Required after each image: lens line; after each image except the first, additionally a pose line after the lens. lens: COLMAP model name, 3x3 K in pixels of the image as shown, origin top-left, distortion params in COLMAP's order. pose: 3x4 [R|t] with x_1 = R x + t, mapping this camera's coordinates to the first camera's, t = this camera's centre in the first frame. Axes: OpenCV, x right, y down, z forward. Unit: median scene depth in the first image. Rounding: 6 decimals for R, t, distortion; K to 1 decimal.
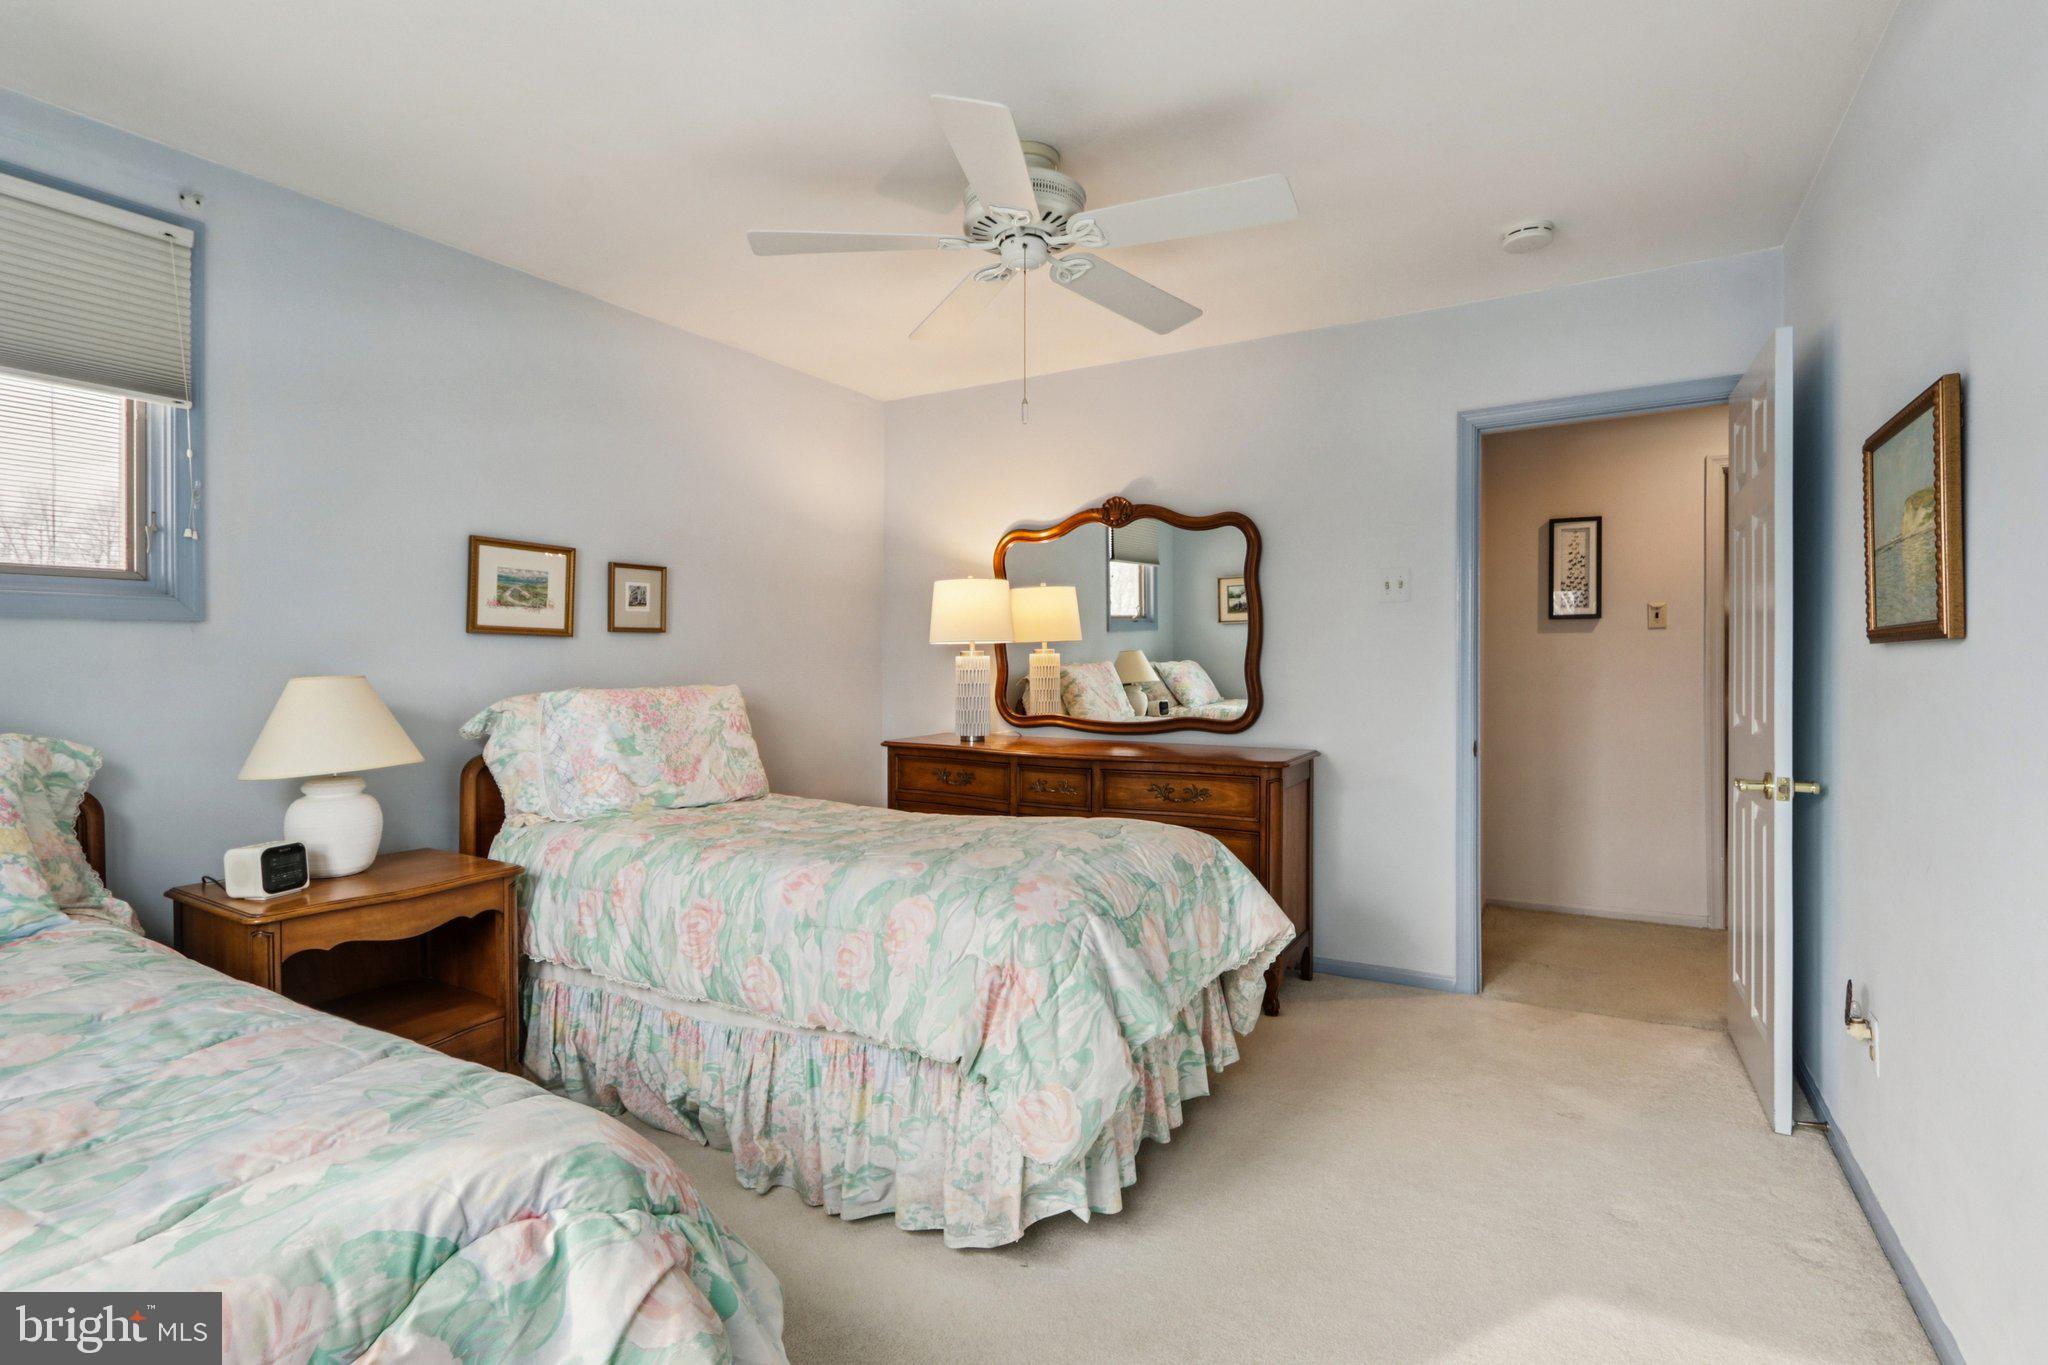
lens RADIAL K [[956.6, 0, 1028.3], [0, 956.6, 673.8], [0, 0, 1]] dist [-0.012950, 0.001118]
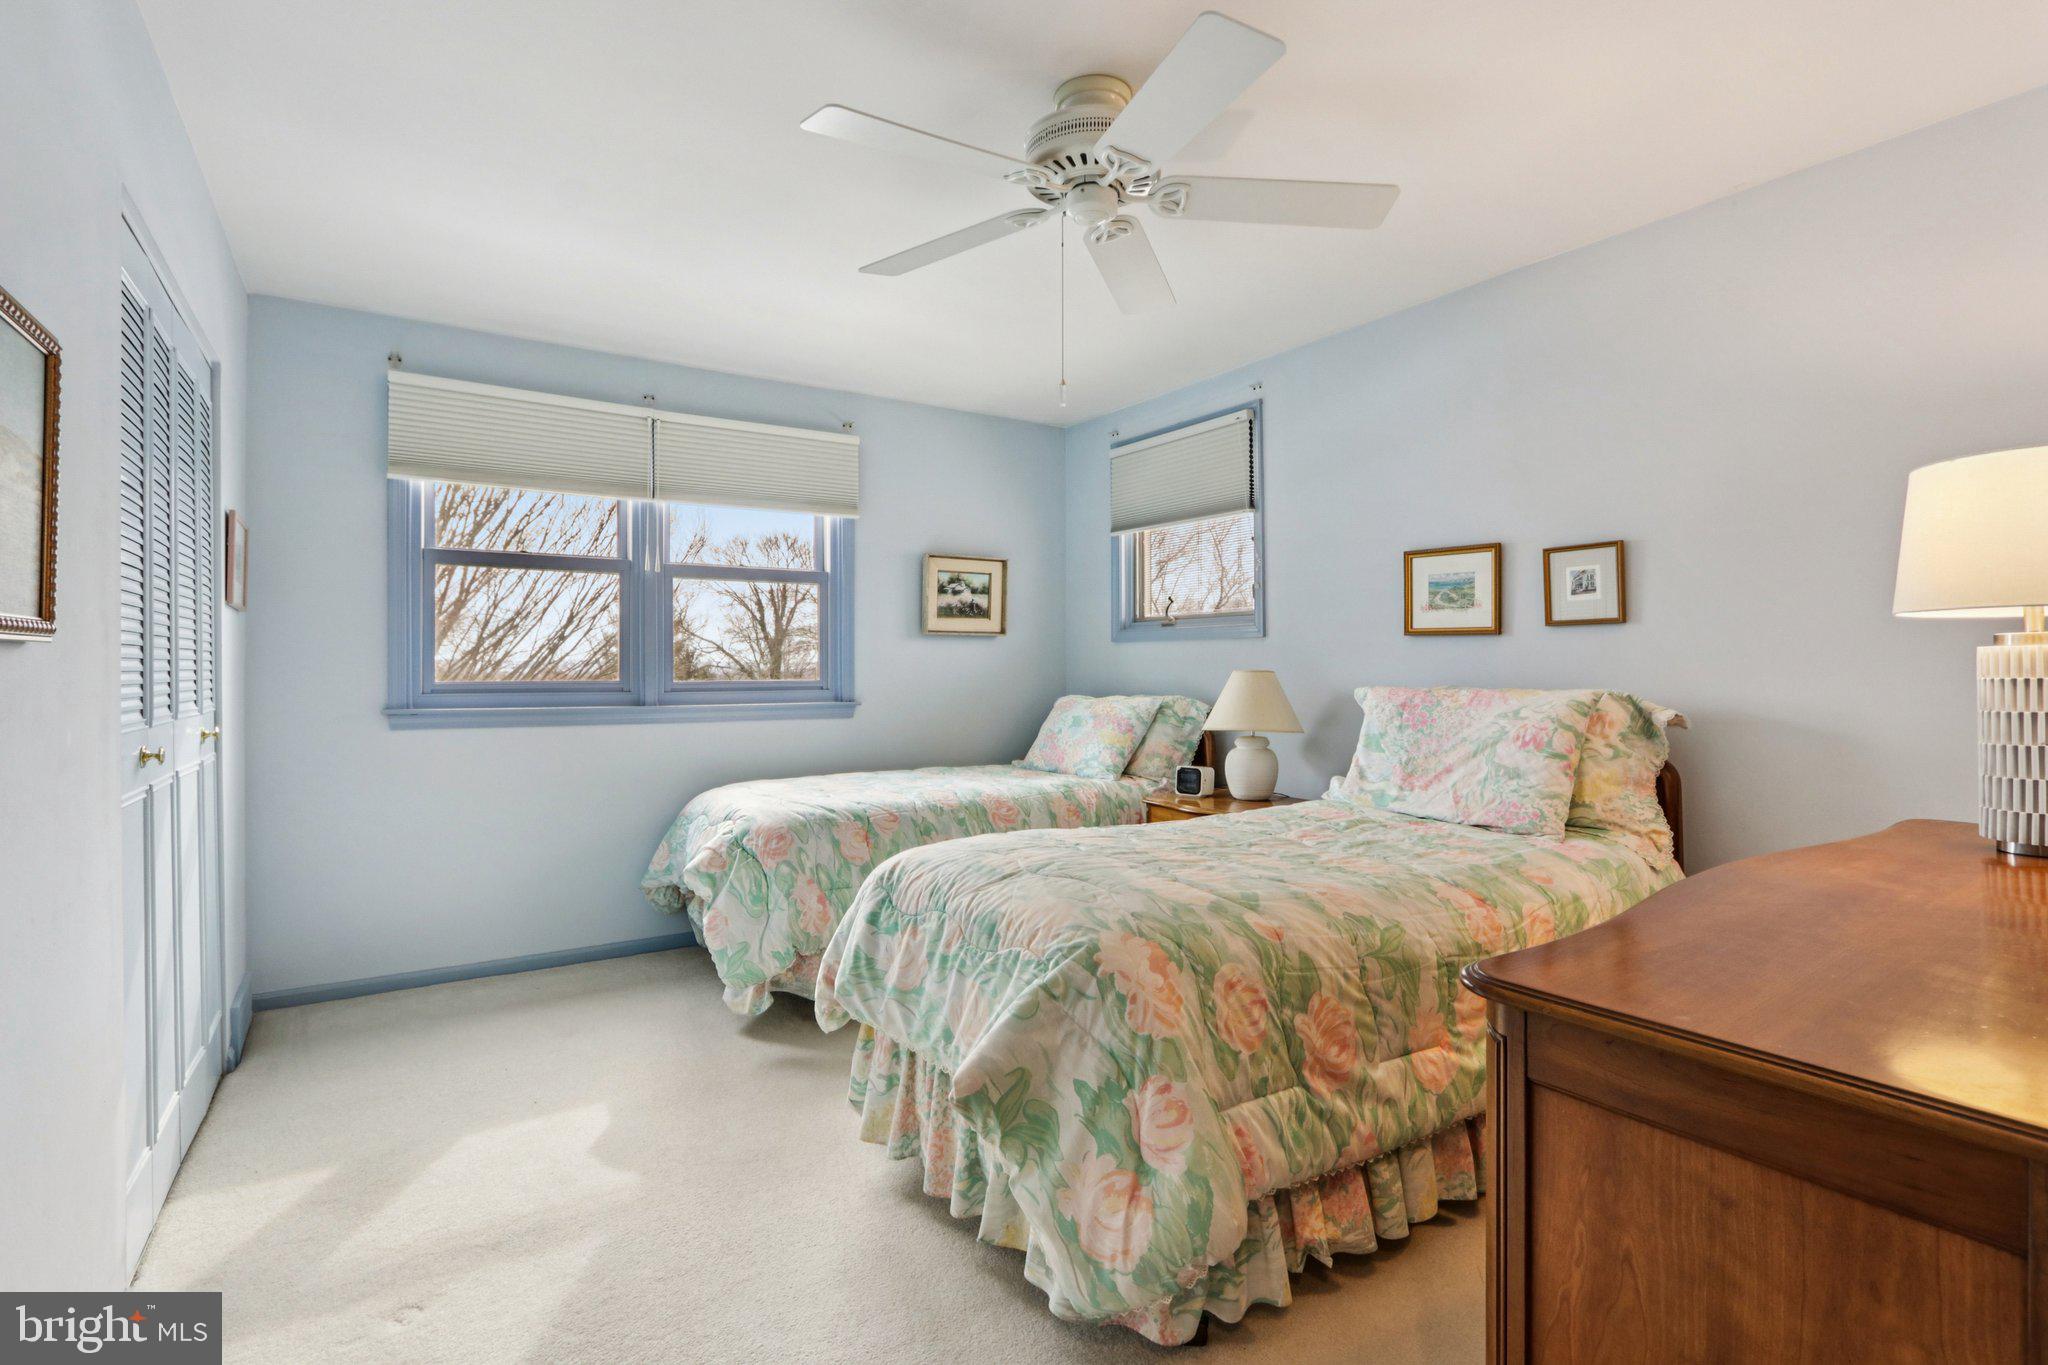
lens RADIAL K [[956.6, 0, 1025.9], [0, 956.6, 666.4], [0, 0, 1]] dist [-0.012950, 0.001118]
pose [[-0.434068, 0.011396, -0.900808, 0.624797], [-0.002284, 0.999903, 0.013751, -0.018563], [0.900877, 0.008026, -0.434000, 1.010395]]
